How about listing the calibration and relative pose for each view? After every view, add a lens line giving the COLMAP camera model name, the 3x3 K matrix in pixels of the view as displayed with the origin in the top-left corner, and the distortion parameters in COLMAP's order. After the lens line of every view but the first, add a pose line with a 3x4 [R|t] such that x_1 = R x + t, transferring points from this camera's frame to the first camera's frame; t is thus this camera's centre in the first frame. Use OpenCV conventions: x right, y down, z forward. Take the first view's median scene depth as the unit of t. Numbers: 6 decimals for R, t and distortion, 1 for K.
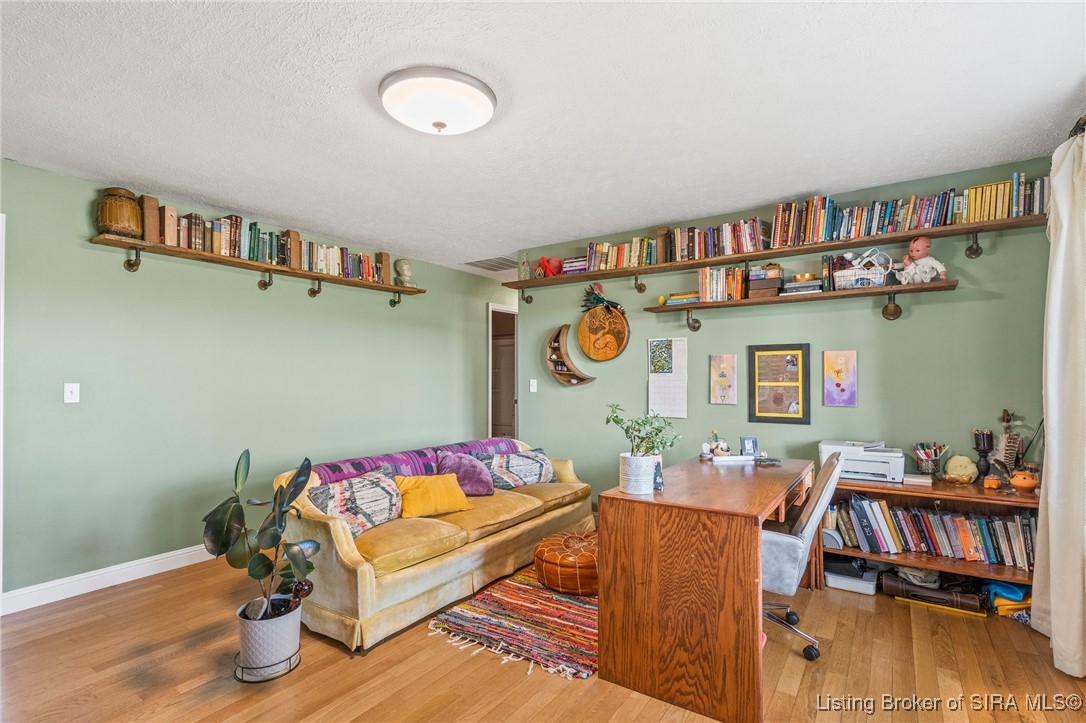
lens RADIAL K [[523.6, 0, 543.3], [0, 523.6, 376.6], [0, 0, 1]] dist [0.001099, 0.000155]
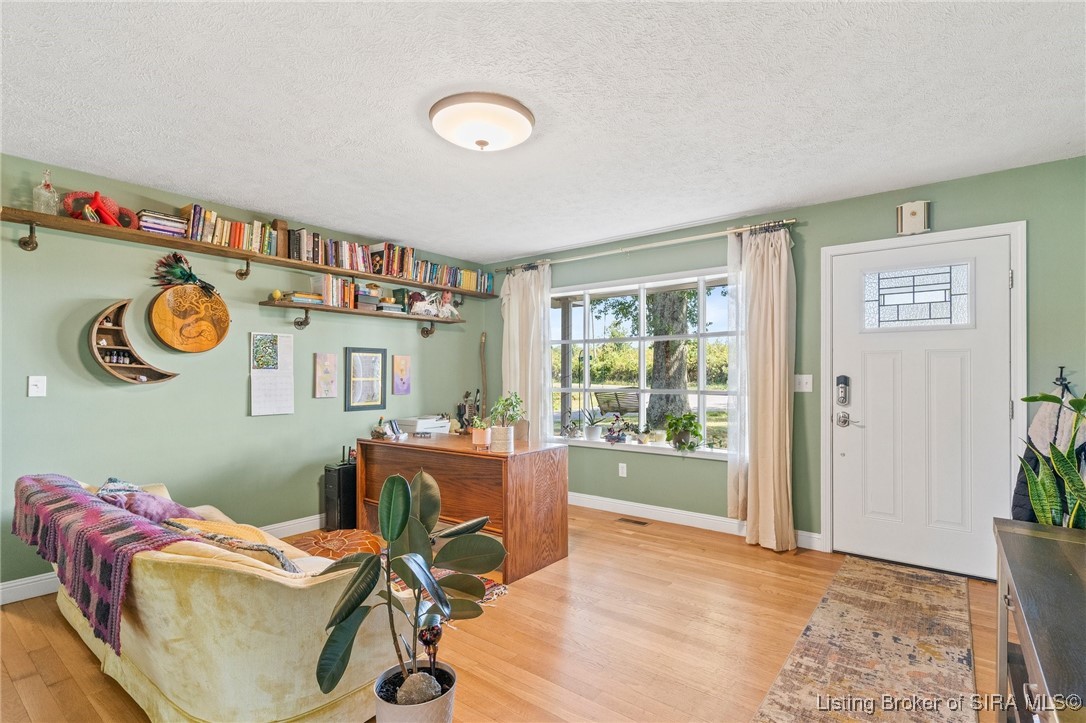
lens RADIAL K [[523.6, 0, 543.3], [0, 523.6, 376.6], [0, 0, 1]] dist [0.001099, 0.000155]
pose [[0.072601, -0.000858, 0.997361, -0.742719], [-0.003868, 0.999992, 0.001142, 0.004402], [-0.997354, -0.003940, 0.072597, 0.455290]]
